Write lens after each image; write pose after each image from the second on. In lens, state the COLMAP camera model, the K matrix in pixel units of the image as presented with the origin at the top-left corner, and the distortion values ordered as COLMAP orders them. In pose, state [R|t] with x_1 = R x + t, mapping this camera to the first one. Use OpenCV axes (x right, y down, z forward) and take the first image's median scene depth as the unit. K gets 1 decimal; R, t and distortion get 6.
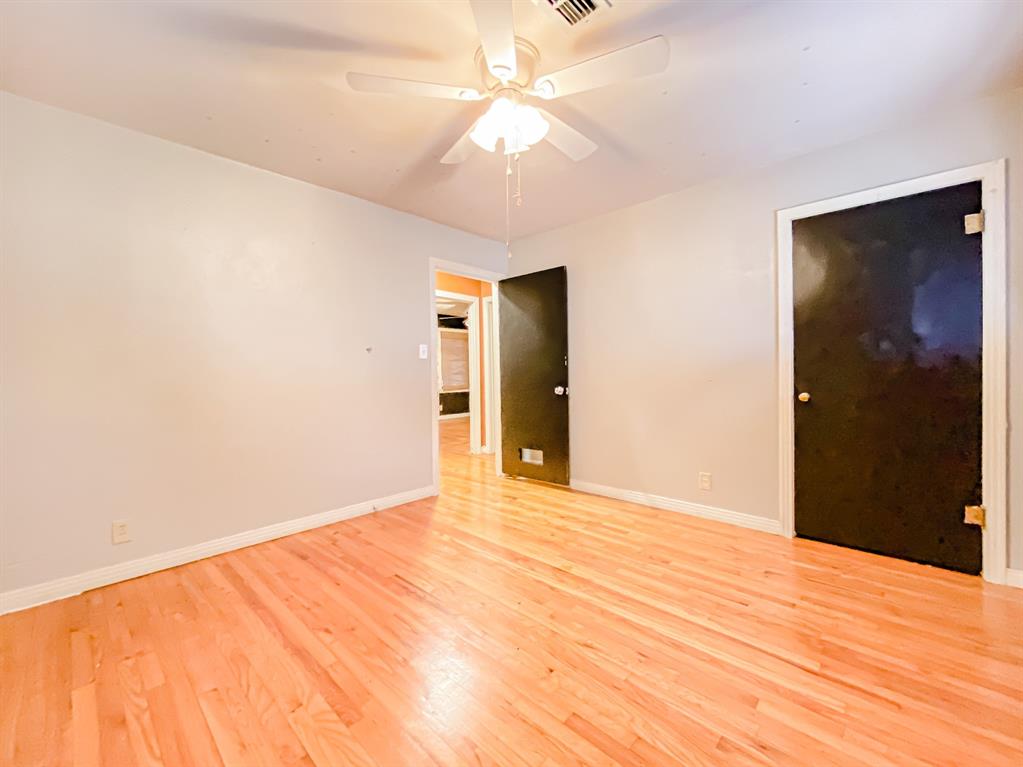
lens RADIAL K [[417.4, 0, 507.8], [0, 417.4, 377.8], [0, 0, 1]] dist [0.006959, -0.000189]
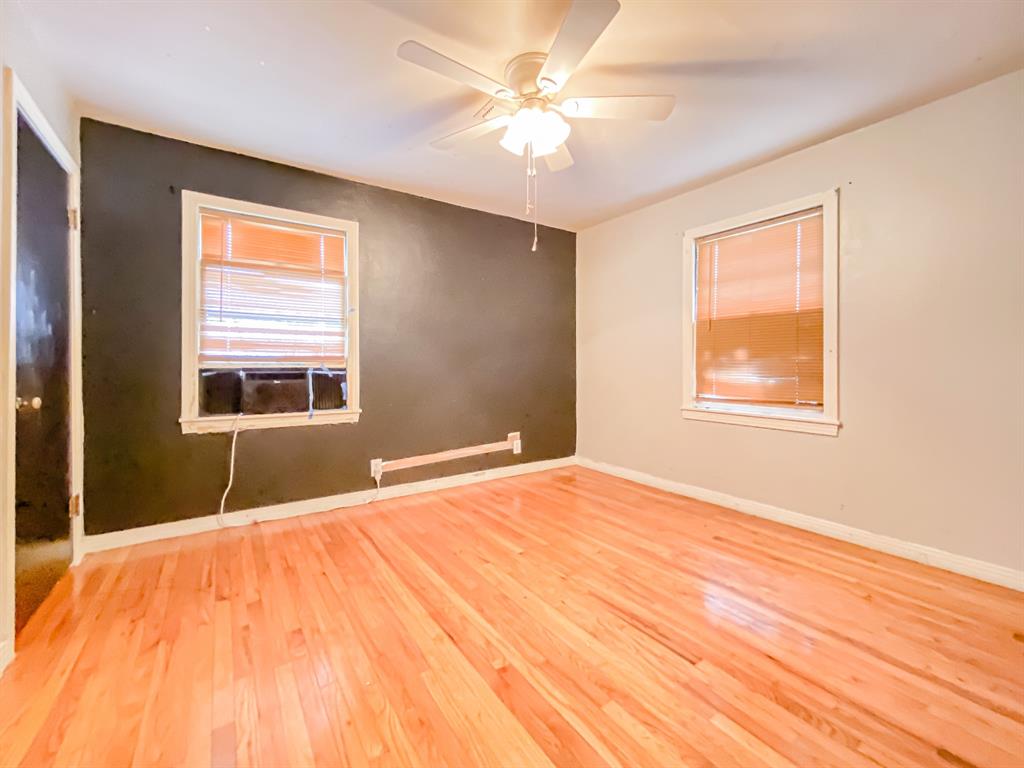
lens RADIAL K [[417.9, 0, 511.5], [0, 417.9, 376.1], [0, 0, 1]] dist [0.006959, -0.000189]
pose [[-0.976848, 0.008129, 0.213778, -0.146828], [0.016407, 0.999181, 0.036980, -0.008112], [-0.213303, 0.039631, -0.976182, 1.857071]]
